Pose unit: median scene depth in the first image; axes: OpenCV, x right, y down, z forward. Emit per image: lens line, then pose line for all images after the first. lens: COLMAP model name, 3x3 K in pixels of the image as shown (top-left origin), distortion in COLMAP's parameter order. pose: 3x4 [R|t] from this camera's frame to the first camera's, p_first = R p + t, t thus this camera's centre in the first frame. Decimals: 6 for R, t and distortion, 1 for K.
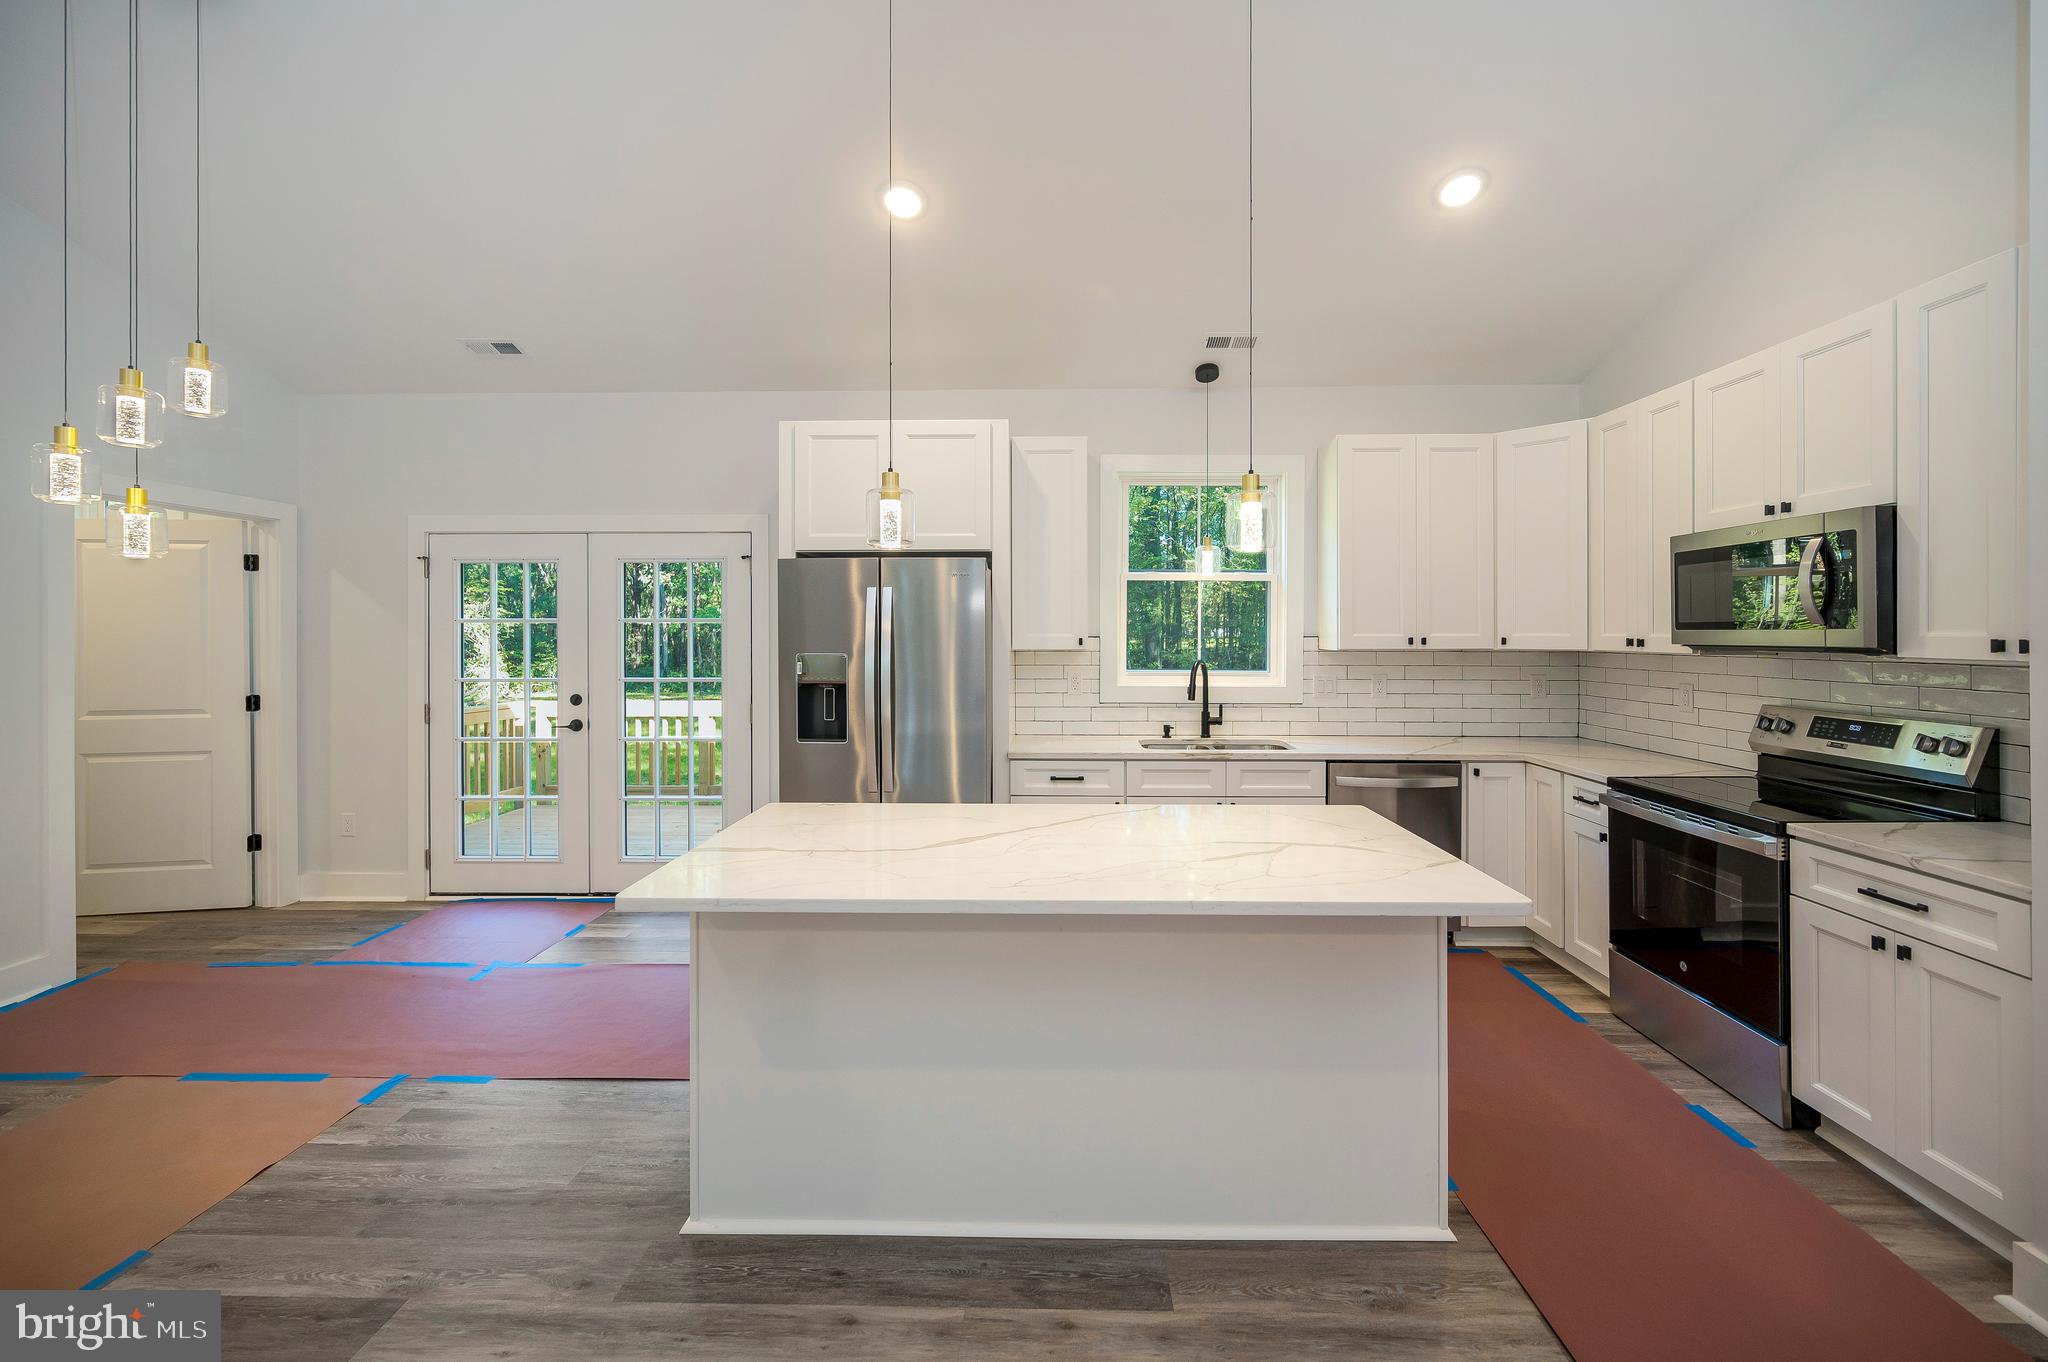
lens RADIAL K [[827.5, 0, 1042.0], [0, 827.5, 636.7], [0, 0, 1]] dist [-0.001557, 0.000001]
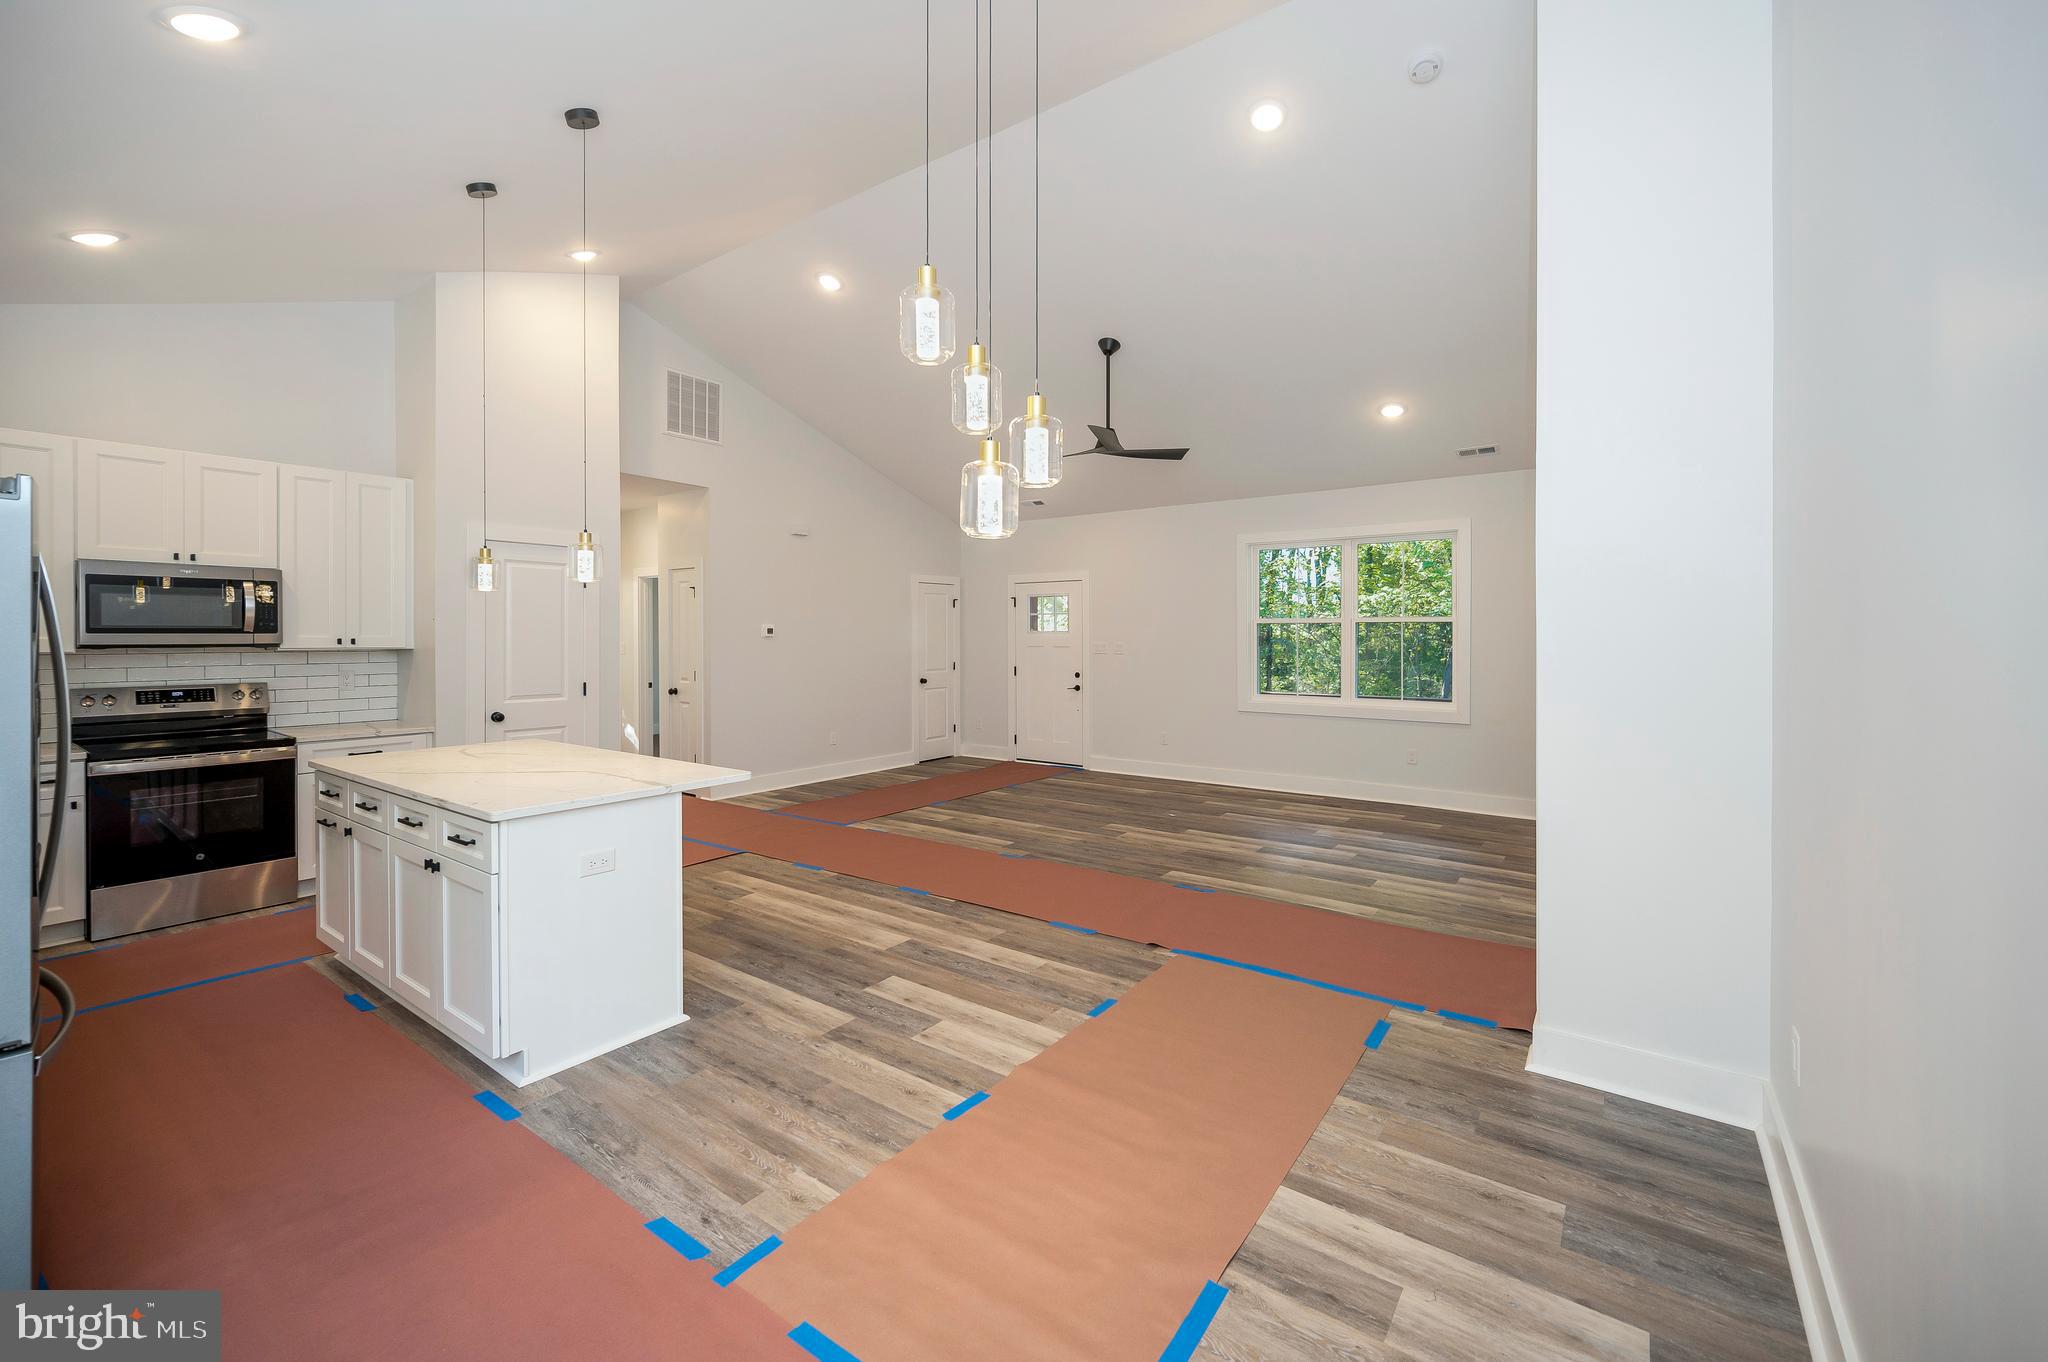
lens RADIAL K [[839.9, 0, 1040.3], [0, 839.9, 621.0], [0, 0, 1]] dist [-0.003172, -0.000365]
pose [[-0.825844, 0.009260, 0.563823, -0.938313], [0.002802, 0.999920, -0.012318, -0.006283], [-0.563892, -0.008593, -0.825804, 0.964752]]
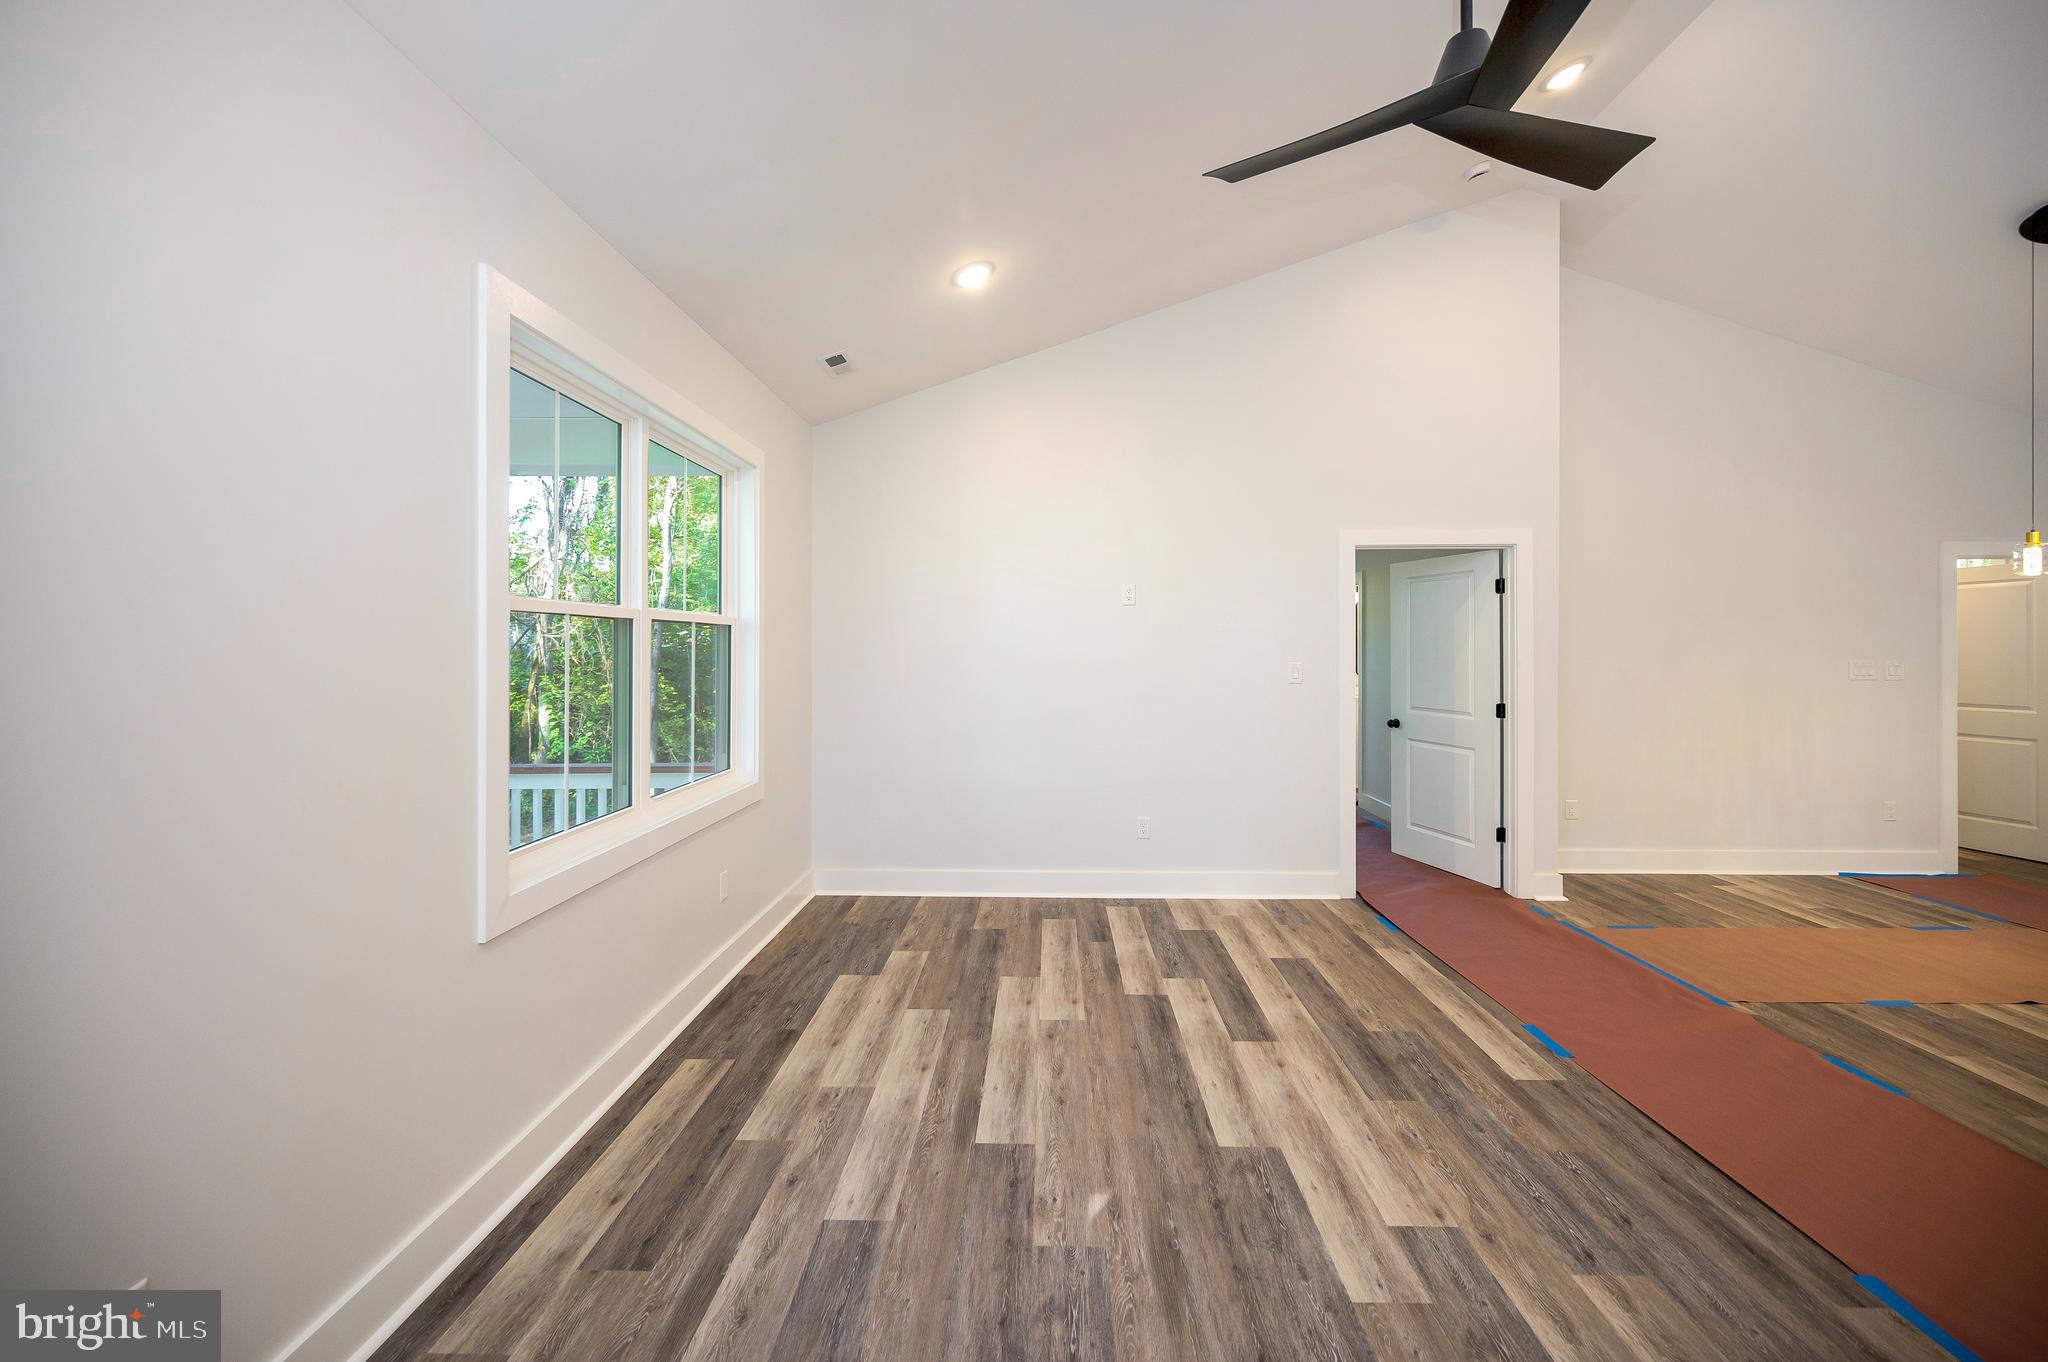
lens RADIAL K [[846.1, 0, 1028.8], [0, 846.1, 618.9], [0, 0, 1]] dist [0.001303, 0.000321]
pose [[0.001004, -0.027184, -0.999630, 0.352825], [-0.003079, 0.999626, -0.027187, -0.005093], [0.999995, 0.003105, 0.000920, -0.633918]]
